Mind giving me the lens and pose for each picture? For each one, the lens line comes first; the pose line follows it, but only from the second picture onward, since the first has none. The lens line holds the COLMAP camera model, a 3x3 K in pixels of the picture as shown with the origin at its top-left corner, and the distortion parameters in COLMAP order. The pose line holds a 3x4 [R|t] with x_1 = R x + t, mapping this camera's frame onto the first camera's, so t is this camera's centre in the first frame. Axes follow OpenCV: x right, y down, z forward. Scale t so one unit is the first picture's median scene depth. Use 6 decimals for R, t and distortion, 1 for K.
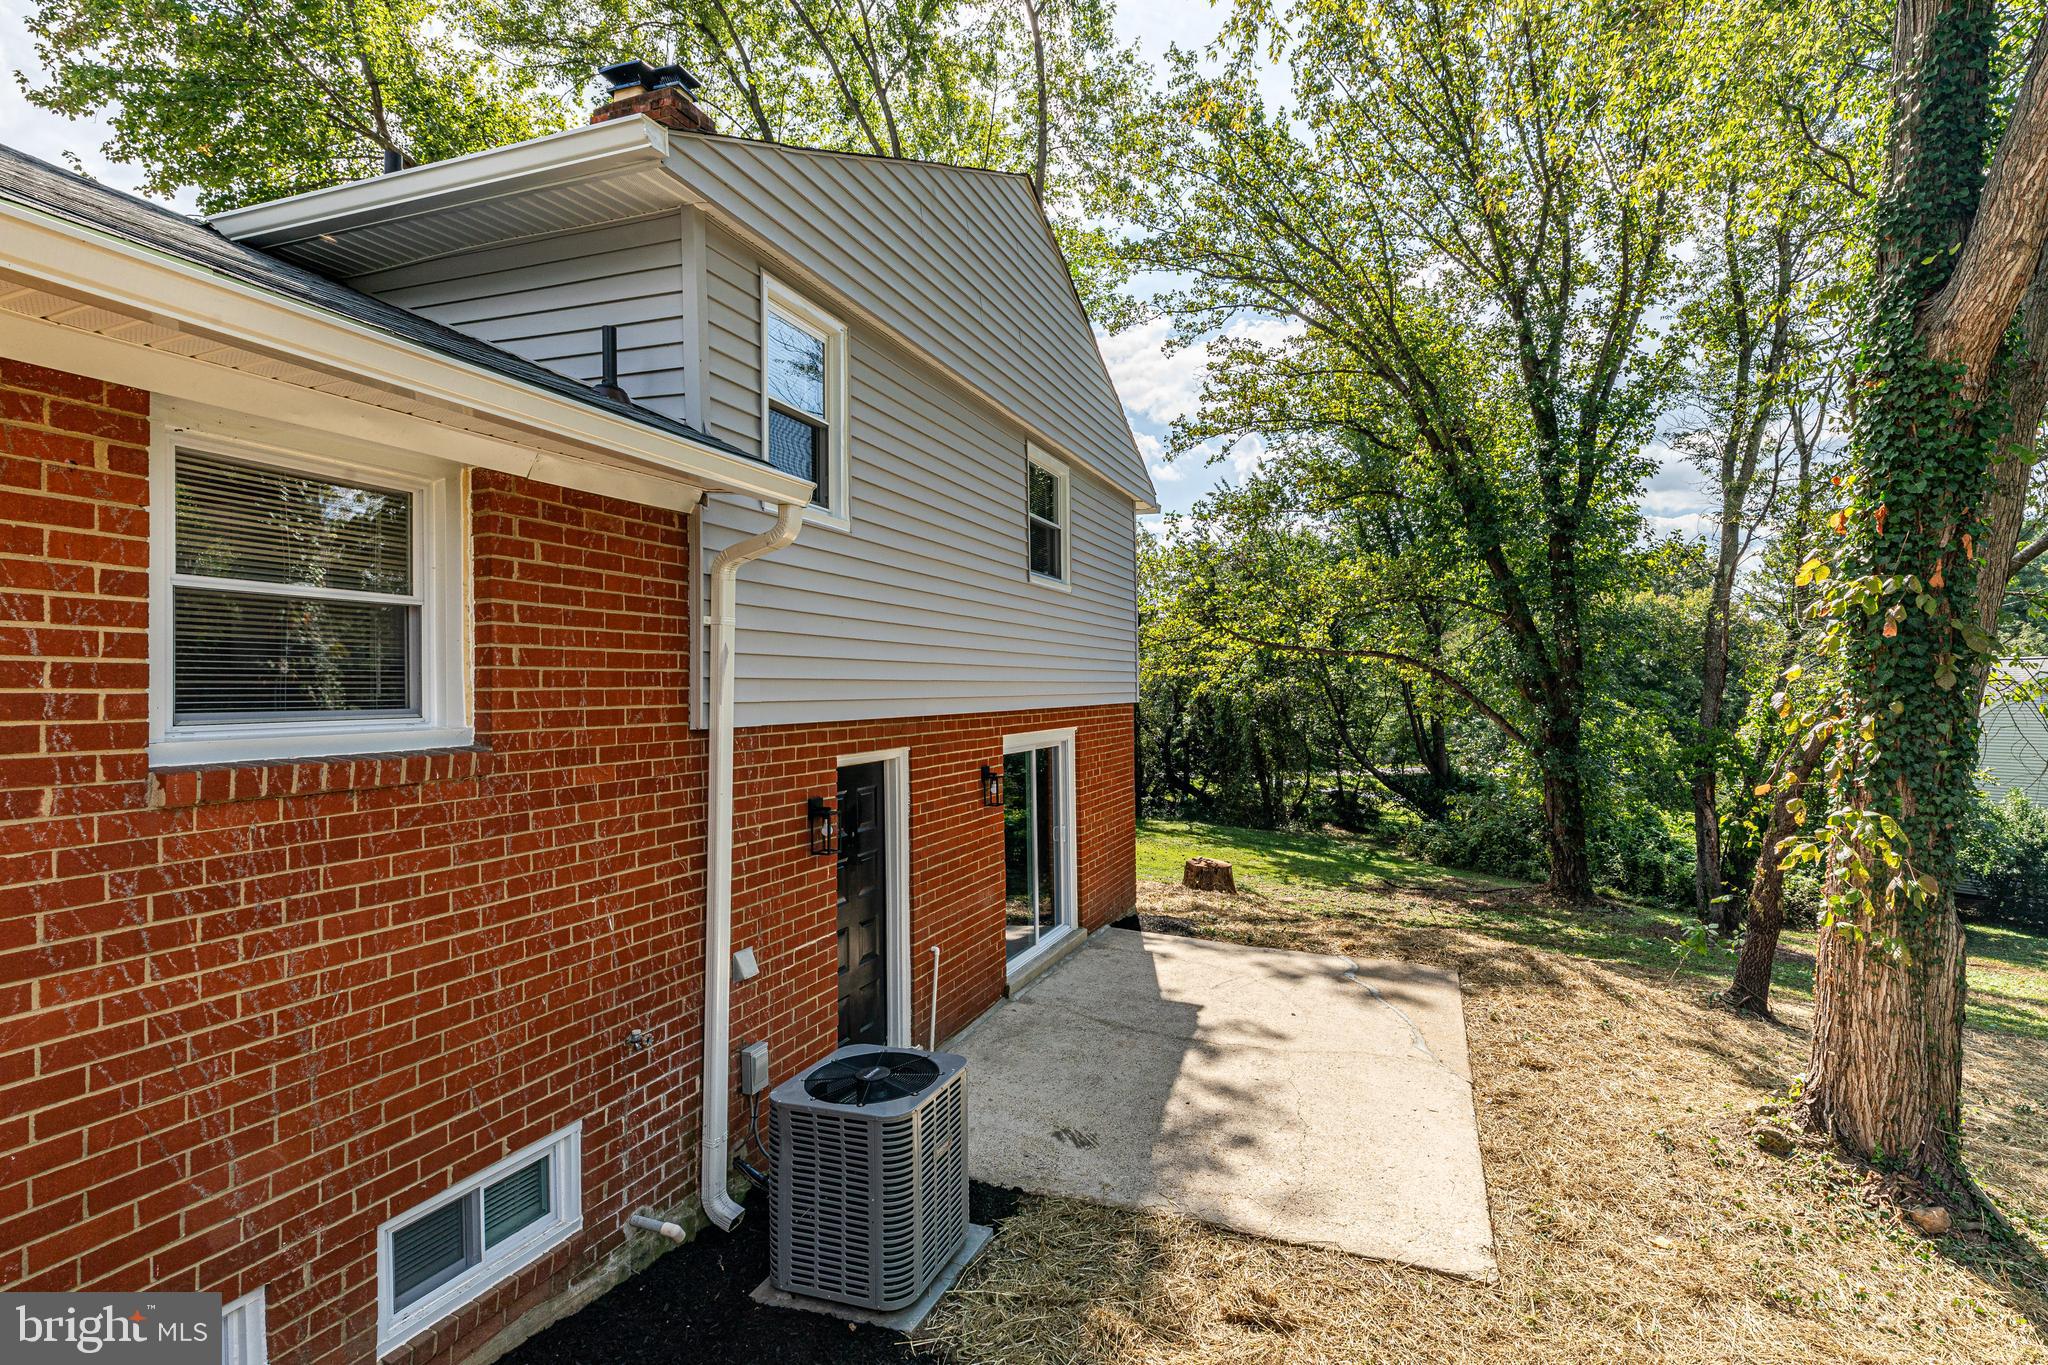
lens RADIAL K [[895.3, 0, 1020.7], [0, 895.3, 635.2], [0, 0, 1]] dist [0.001682, -0.000328]
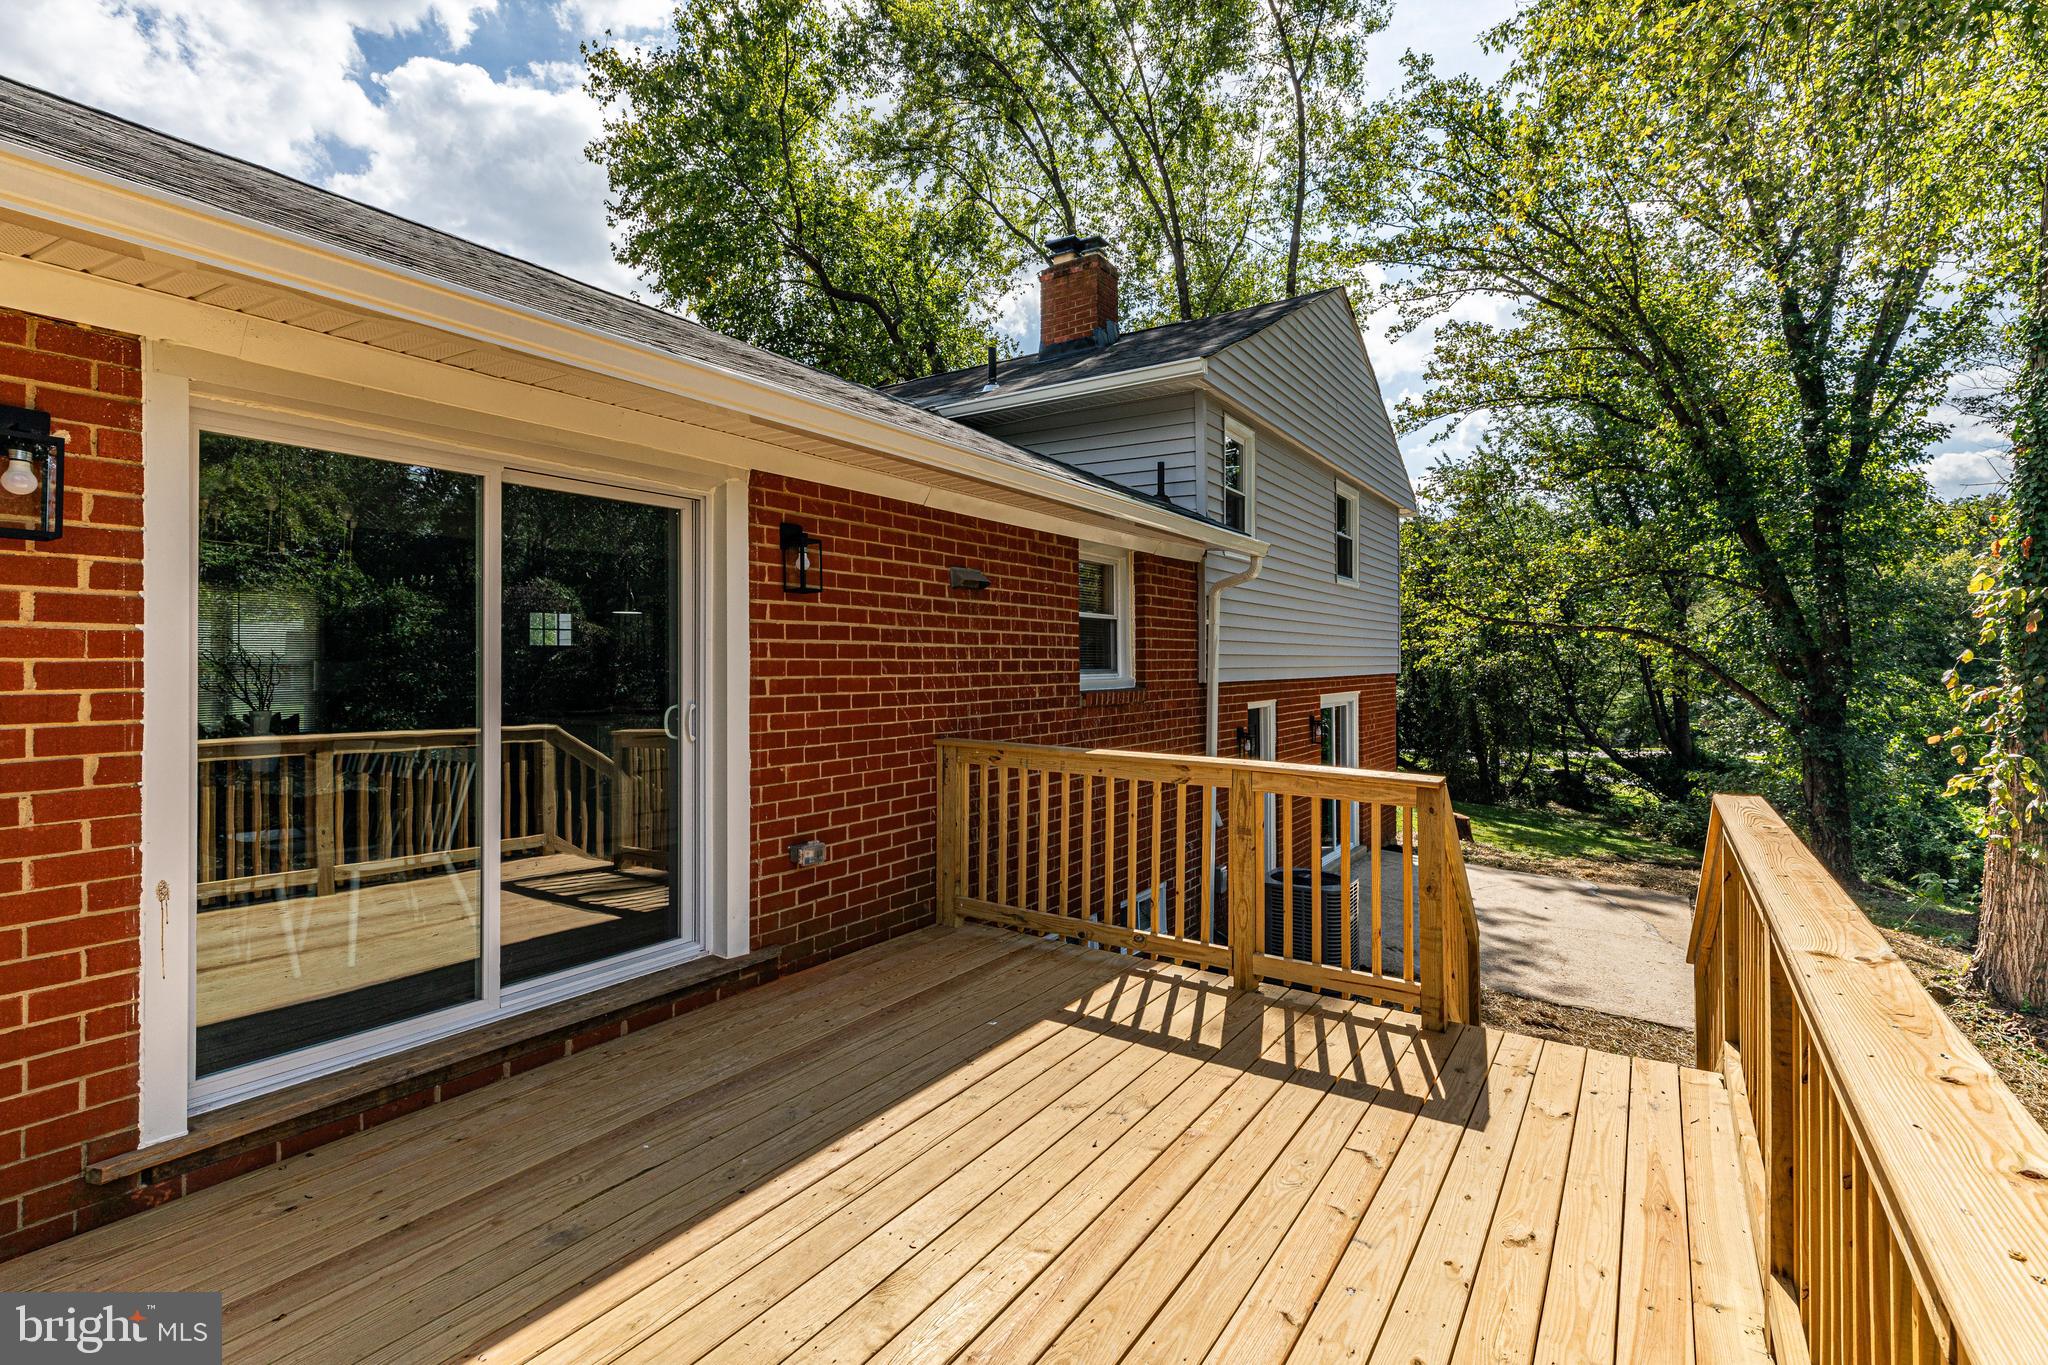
lens RADIAL K [[895.3, 0, 1020.7], [0, 895.3, 635.2], [0, 0, 1]] dist [0.001682, -0.000328]
pose [[0.979638, 0.002466, -0.200756, -0.053541], [0.004040, 0.999480, 0.031992, -0.007346], [0.200730, -0.032152, 0.979119, -0.122783]]
